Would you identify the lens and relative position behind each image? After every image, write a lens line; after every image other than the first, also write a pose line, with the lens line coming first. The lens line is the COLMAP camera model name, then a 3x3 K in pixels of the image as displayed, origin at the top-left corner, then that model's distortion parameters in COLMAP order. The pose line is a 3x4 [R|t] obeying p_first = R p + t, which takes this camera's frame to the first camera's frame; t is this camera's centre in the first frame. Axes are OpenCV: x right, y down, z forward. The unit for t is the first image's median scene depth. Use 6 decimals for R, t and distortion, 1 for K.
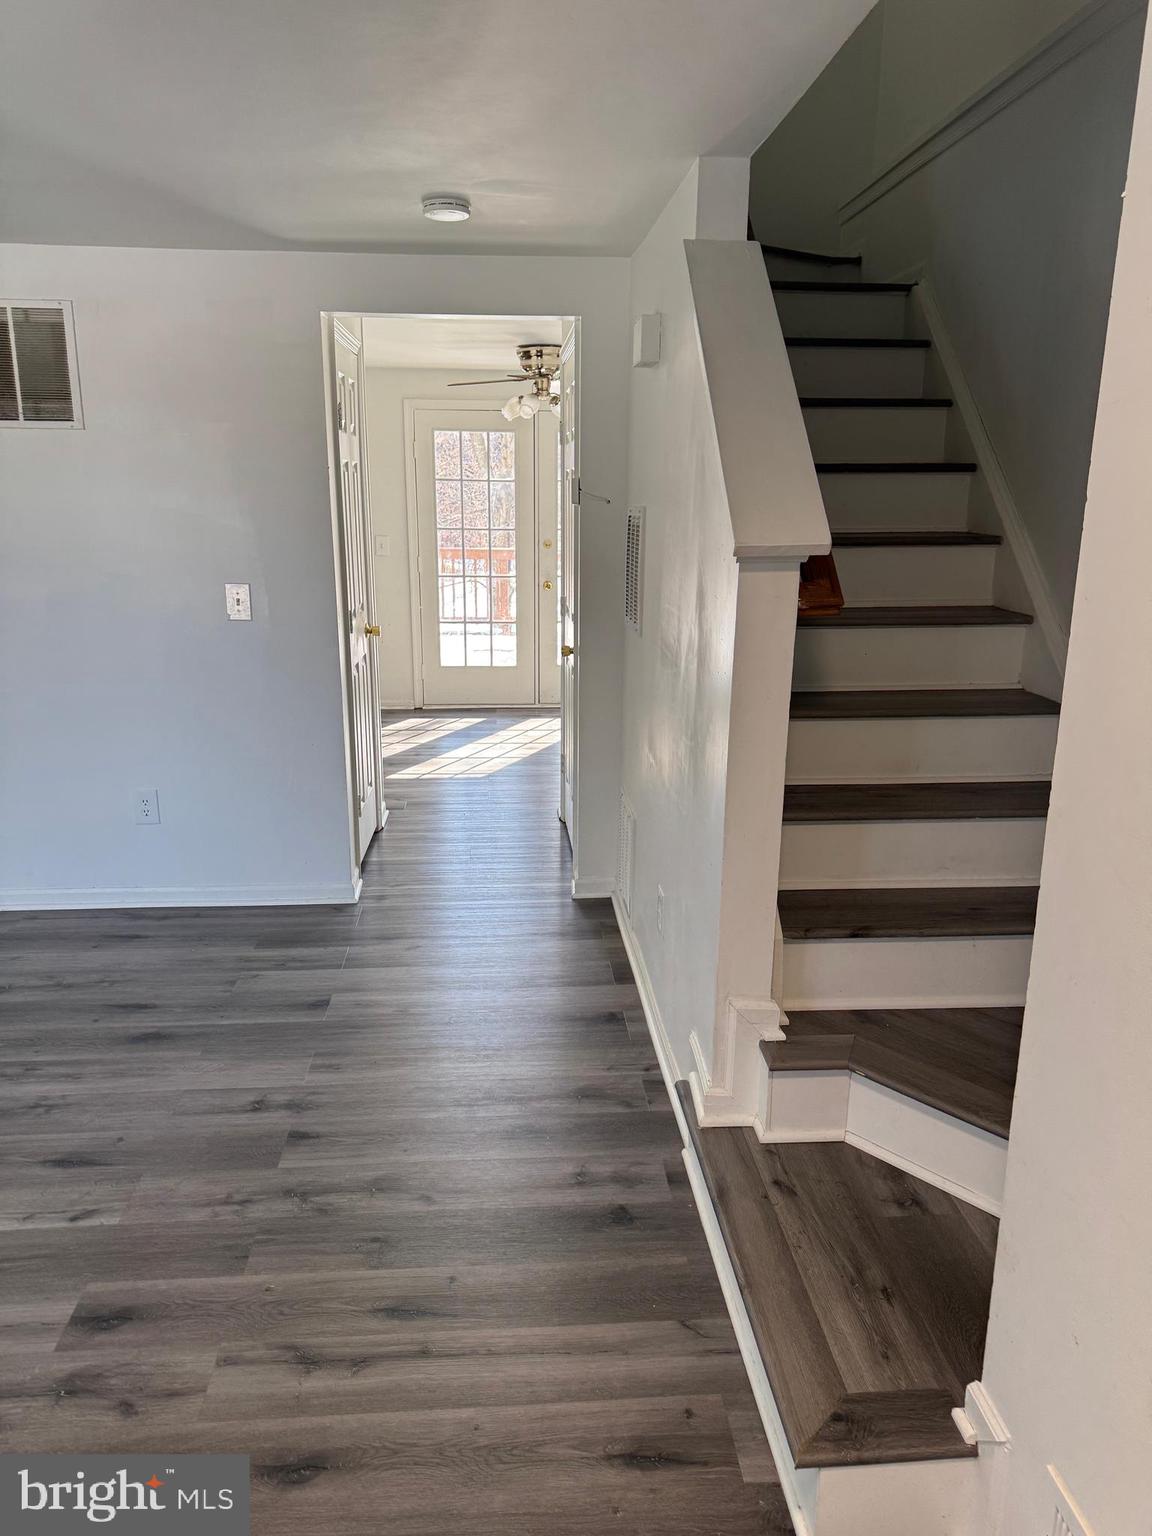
lens RADIAL K [[1083.3, 0, 576.0], [0, 1083.3, 768.0], [0, 0, 1]] dist [0.053981, -0.067059]
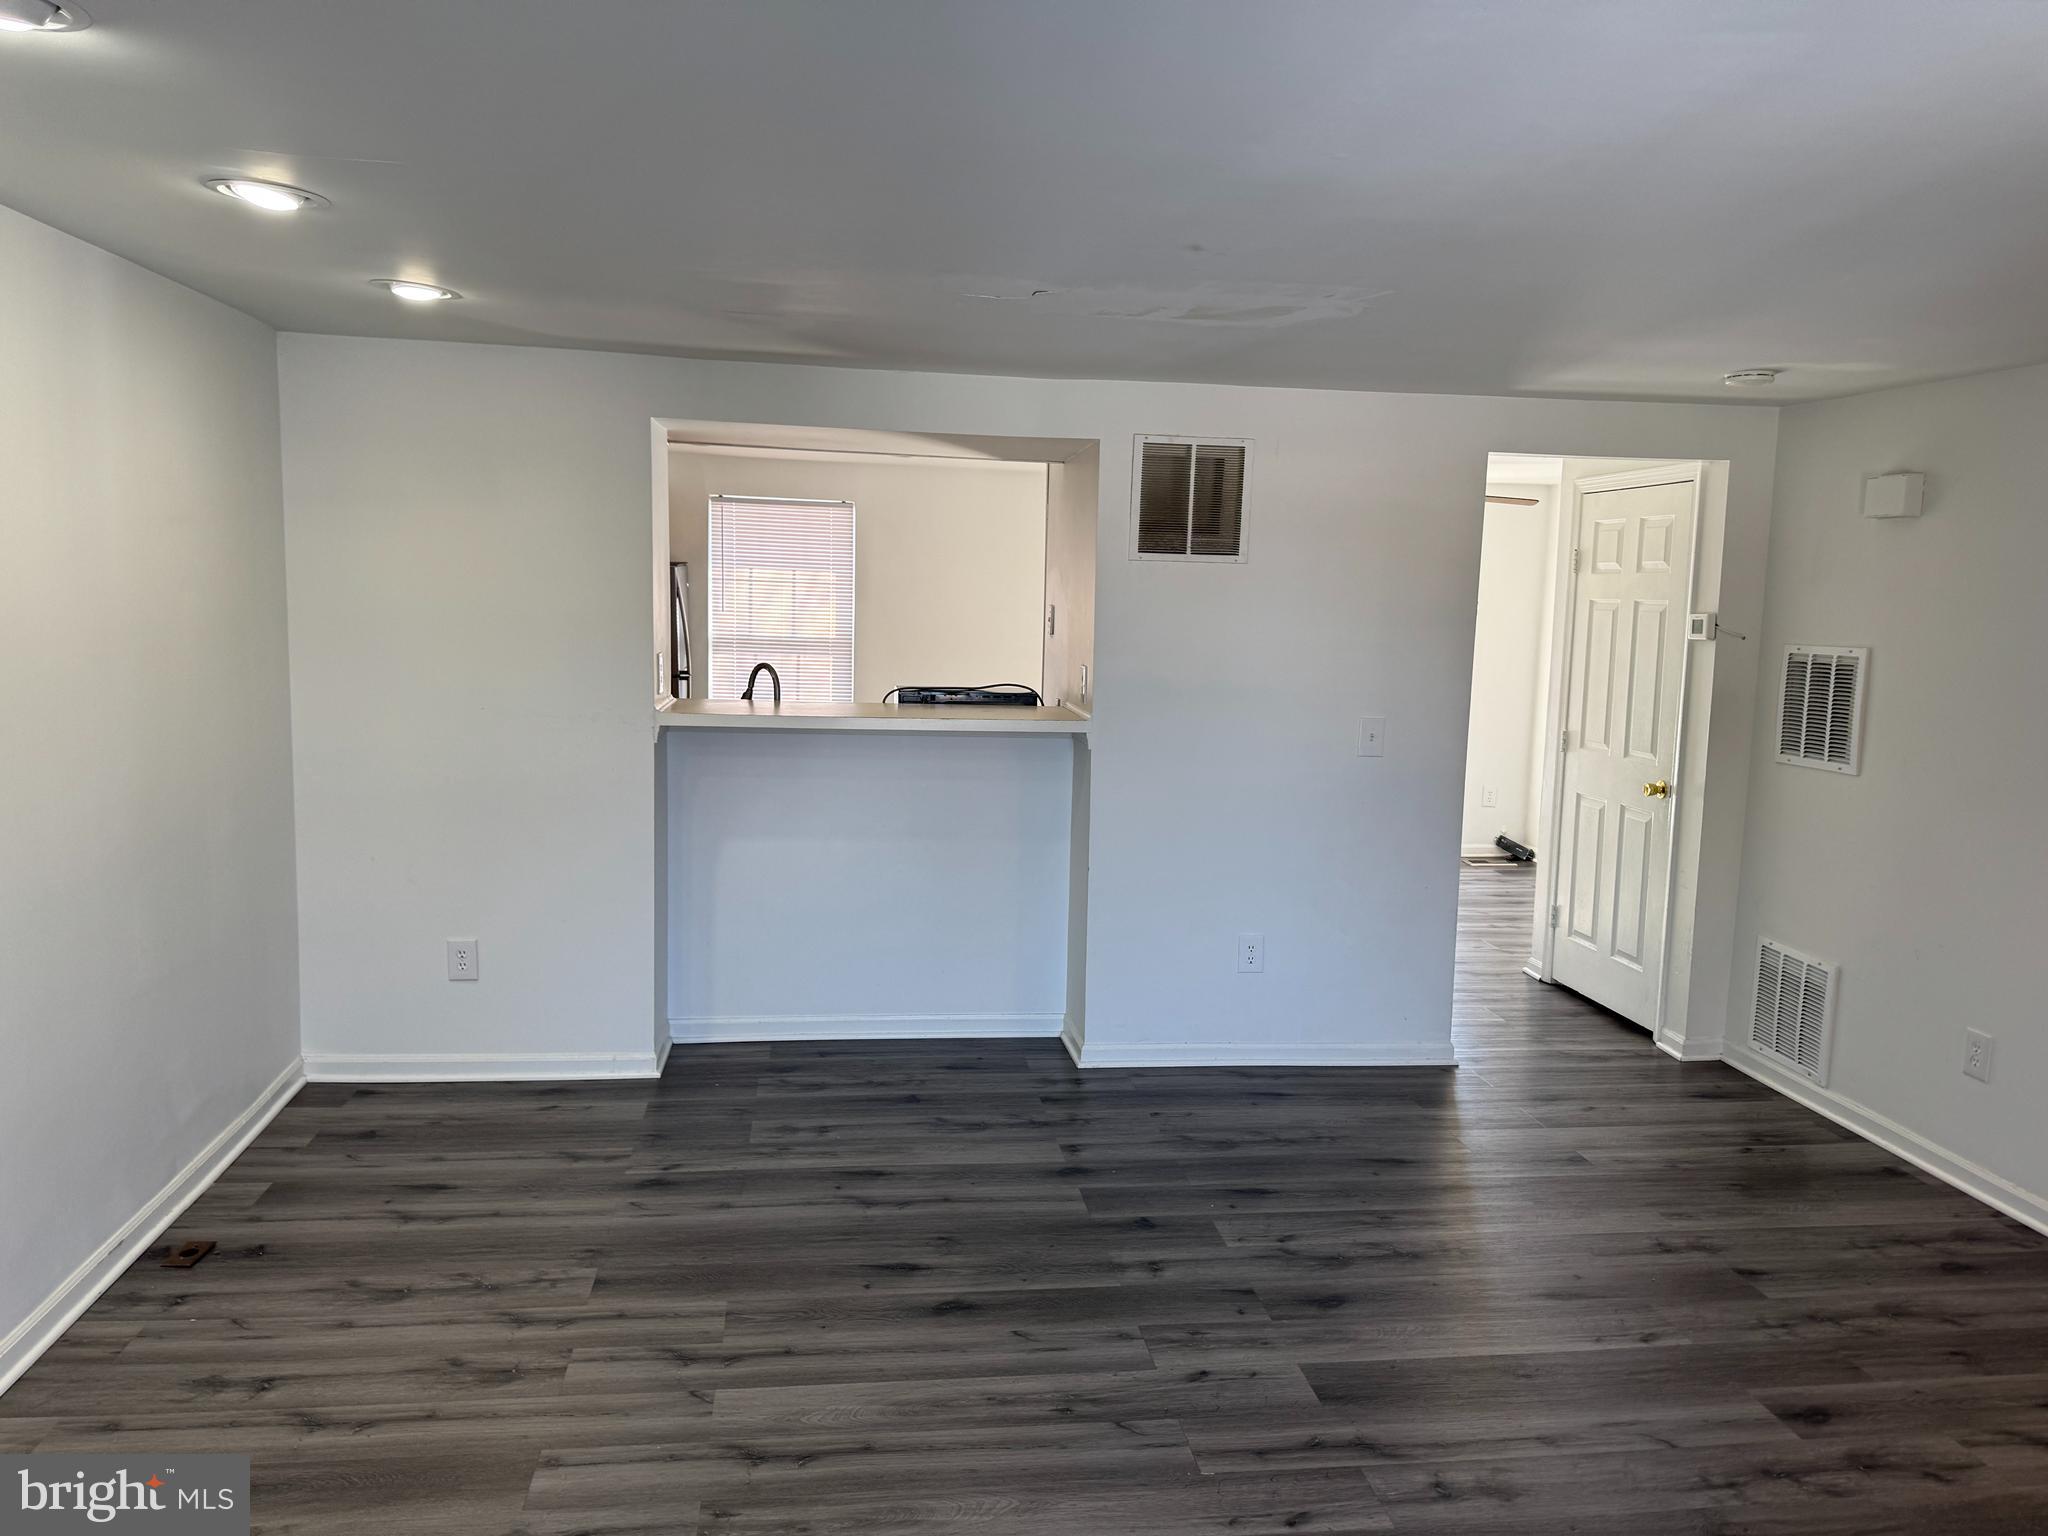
lens RADIAL K [[1444.4, 0, 1019.4], [0, 1444.4, 748.7], [0, 0, 1]] dist [0.053981, -0.067059]
pose [[0.997964, 0.011416, 0.062752, -1.024854], [-0.003076, 0.991321, -0.131425, 0.038162], [-0.063708, 0.130964, 0.989338, -0.352436]]
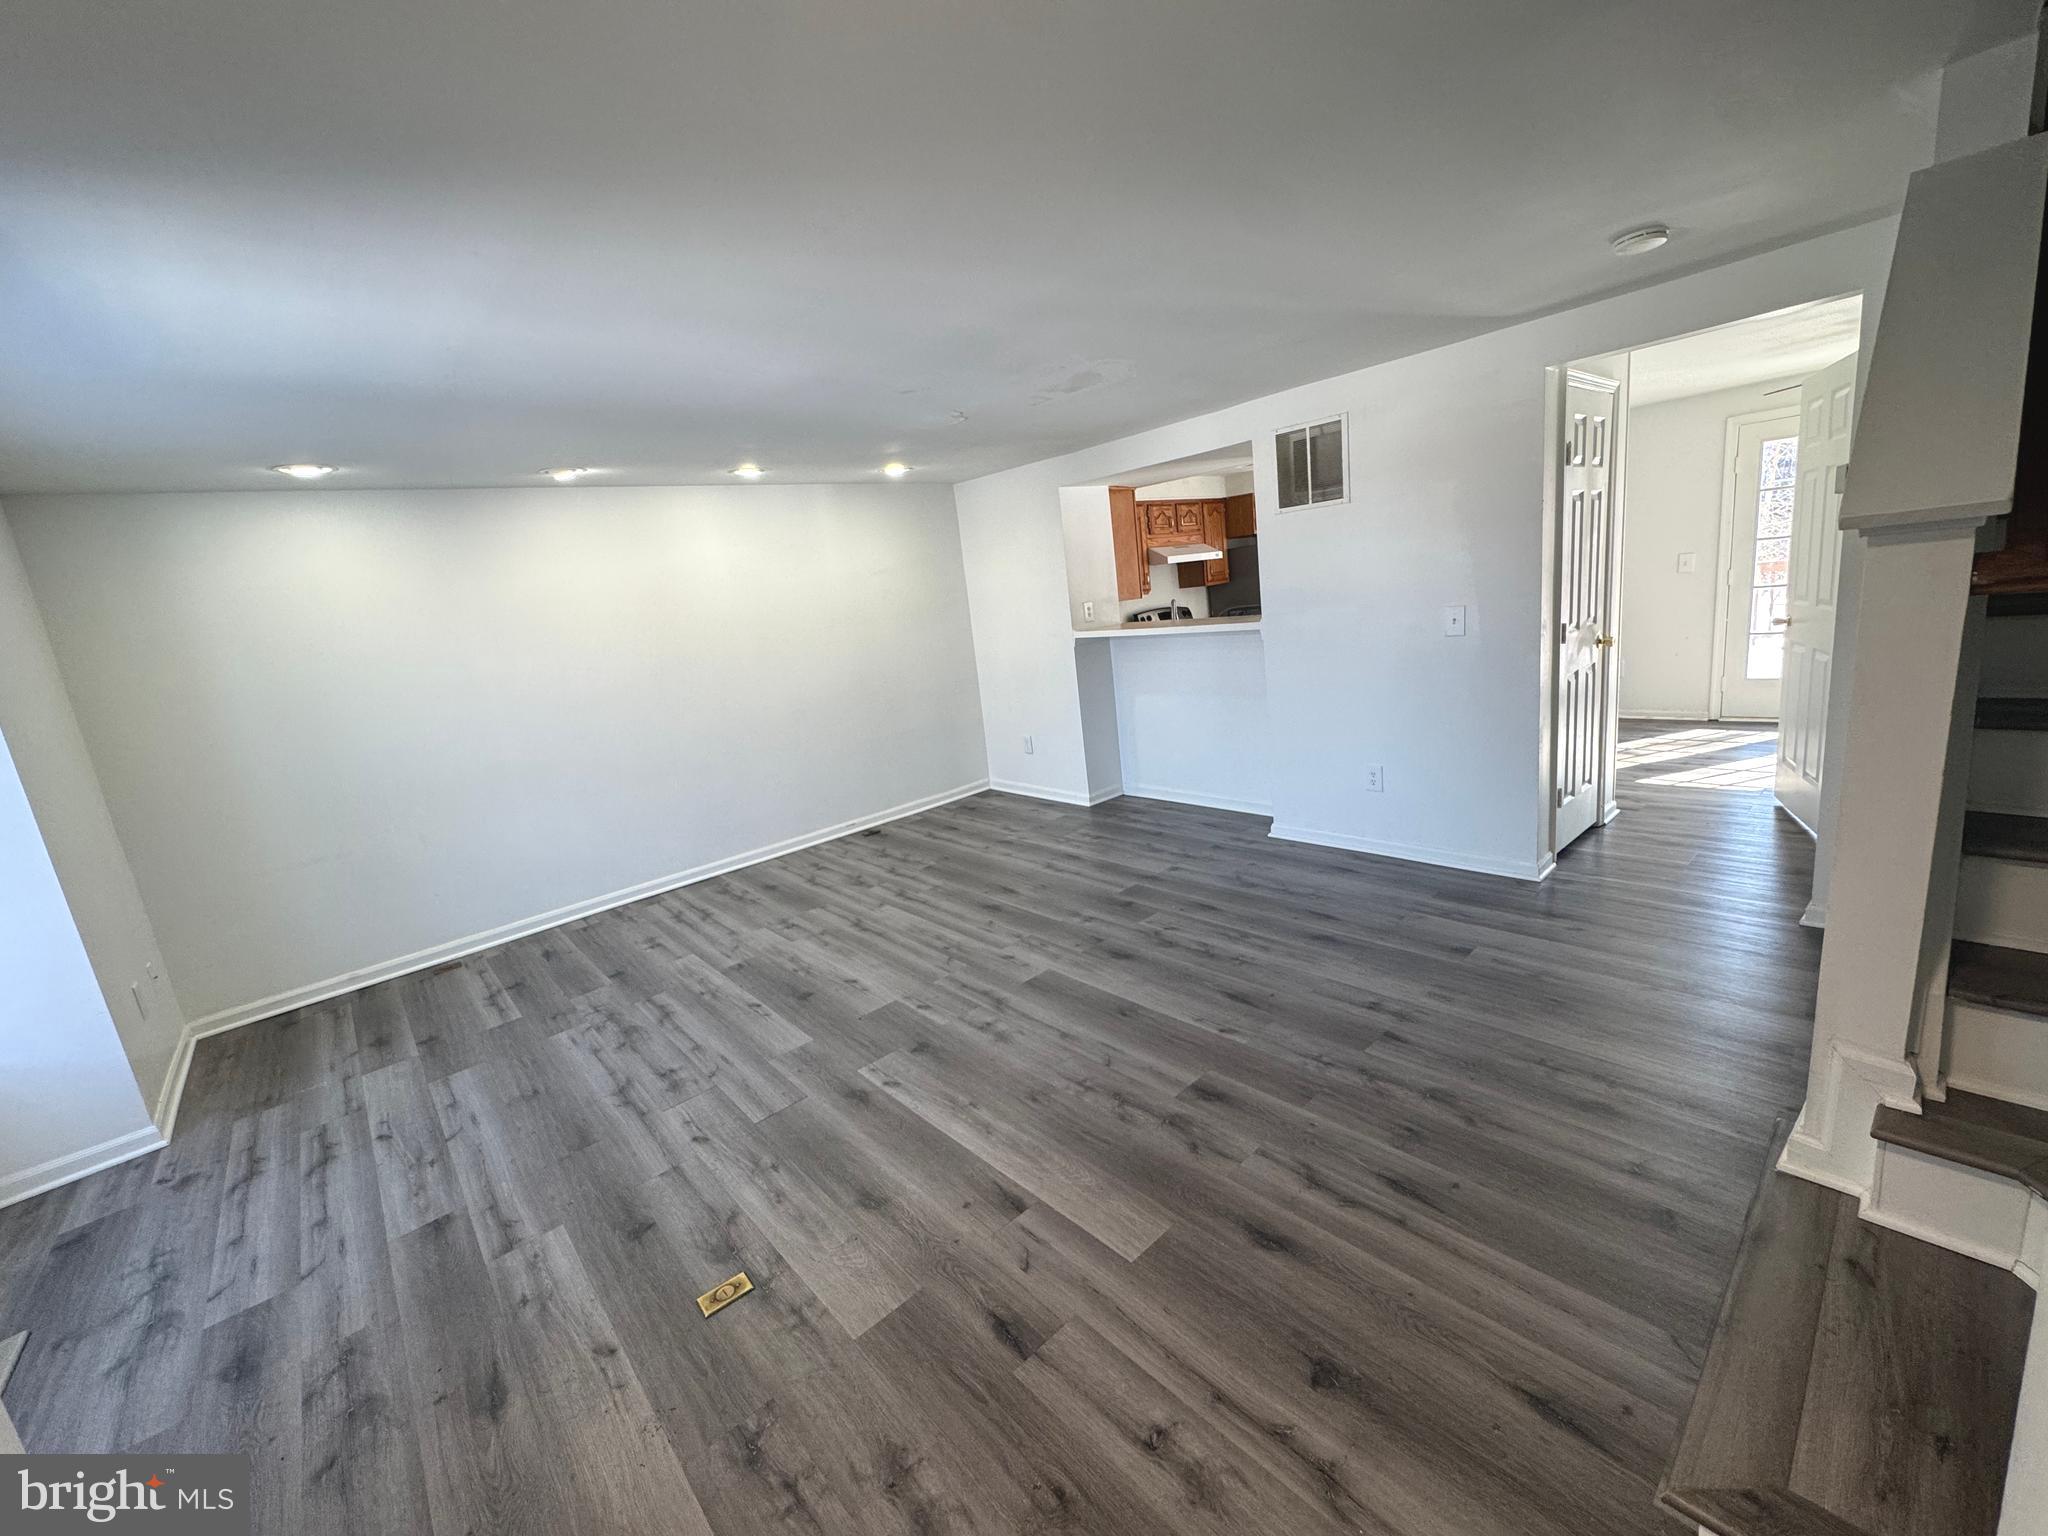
lens RADIAL K [[820.0, 0, 1024.0], [0, 820.0, 768.0], [0, 0, 1]] dist [-0.002473, 0.000456]
pose [[0.605915, 0.091398, -0.790262, 0.215720], [-0.084406, 0.995157, 0.050379, 0.013119], [0.791039, 0.036177, 0.610695, 0.065885]]
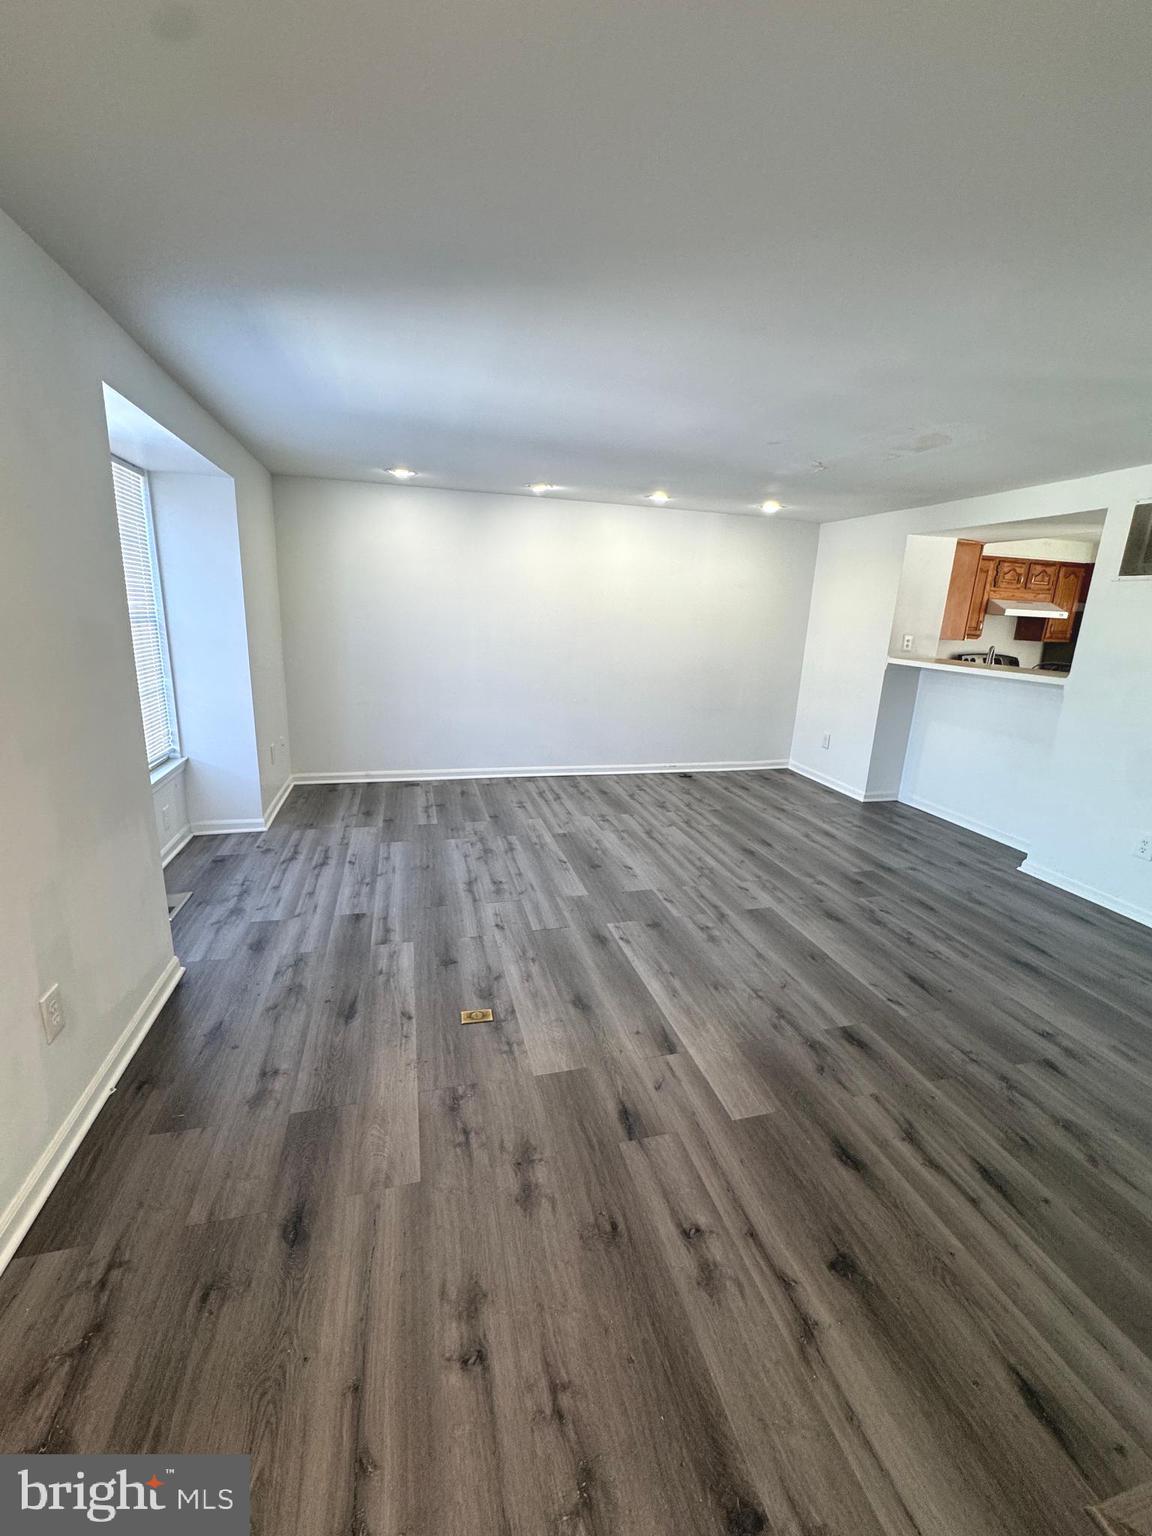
lens RADIAL K [[615.0, 0, 577.9], [0, 615.0, 766.9], [0, 0, 1]] dist [-0.002473, 0.000456]
pose [[0.196590, 0.242364, -0.950059, 0.284362], [-0.287870, 0.940531, 0.180366, 0.010615], [0.937274, 0.238036, 0.254669, 0.143755]]
